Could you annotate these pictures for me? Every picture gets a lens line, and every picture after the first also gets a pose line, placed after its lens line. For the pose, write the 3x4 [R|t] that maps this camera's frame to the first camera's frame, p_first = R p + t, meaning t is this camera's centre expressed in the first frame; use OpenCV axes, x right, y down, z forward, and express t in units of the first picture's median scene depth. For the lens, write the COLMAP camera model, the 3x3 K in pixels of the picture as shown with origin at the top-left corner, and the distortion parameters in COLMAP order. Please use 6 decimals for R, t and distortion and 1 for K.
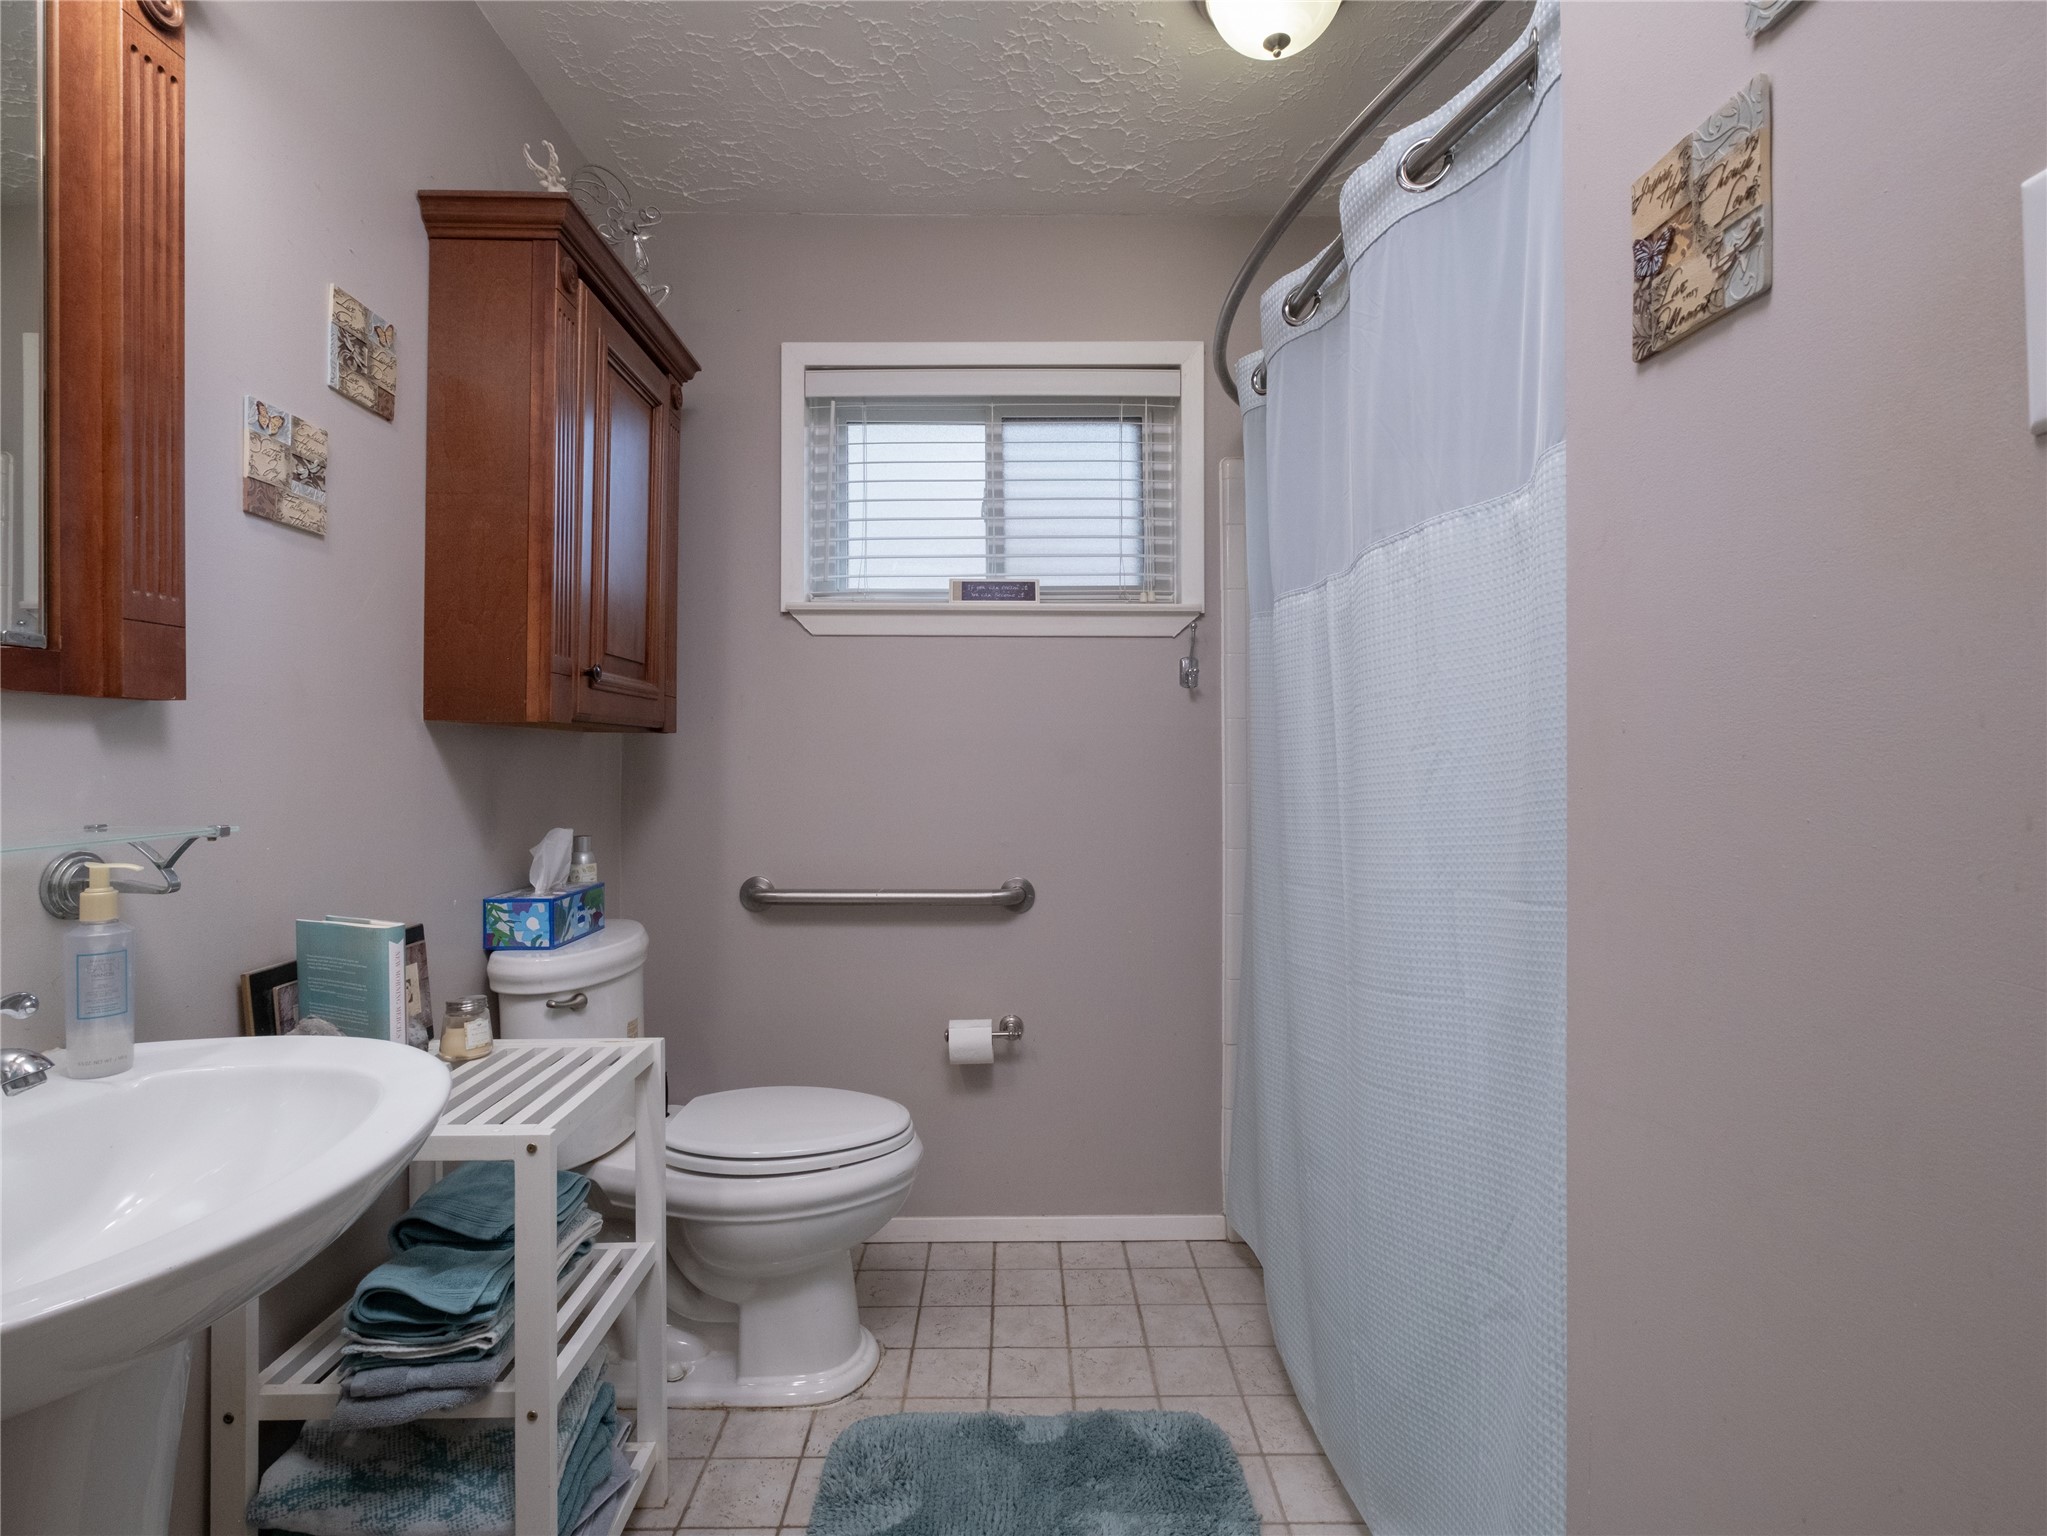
lens RADIAL K [[1013.2, 0, 1016.4], [0, 1013.2, 758.6], [0, 0, 1]] dist [-0.005044, 0.000293]
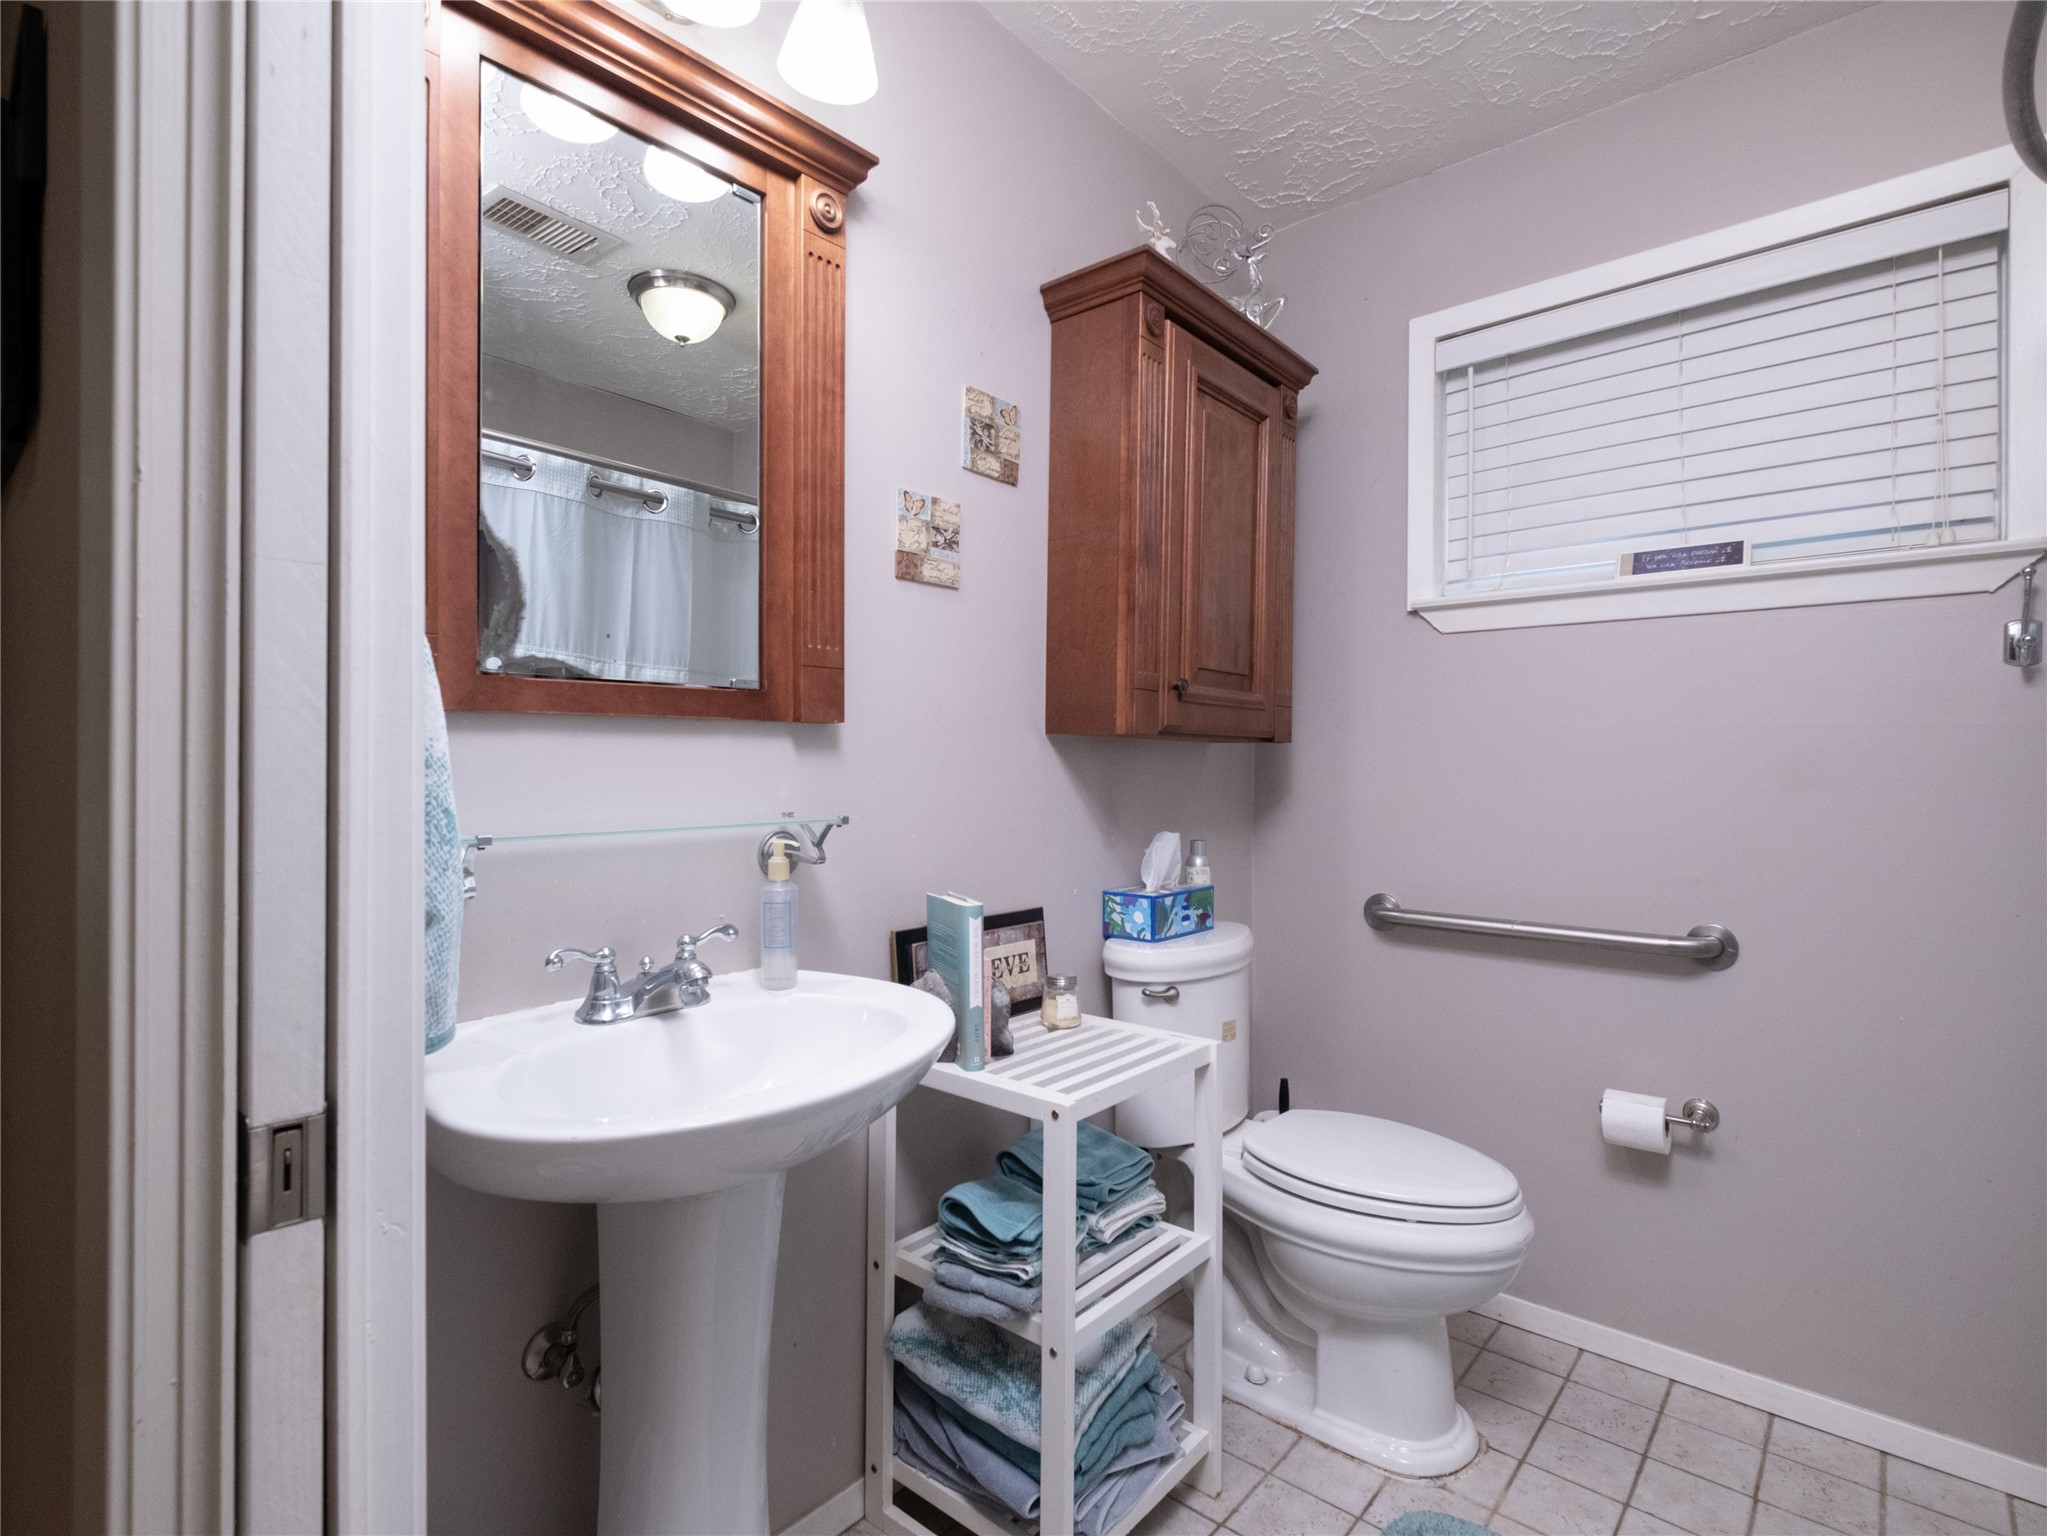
lens RADIAL K [[1013.2, 0, 1016.3], [0, 1013.2, 770.6], [0, 0, 1]] dist [-0.005044, 0.000293]
pose [[0.744343, 0.006674, -0.667764, 0.164521], [-0.005028, 0.999978, 0.004391, -0.000619], [0.667778, 0.000089, 0.744360, 0.092856]]
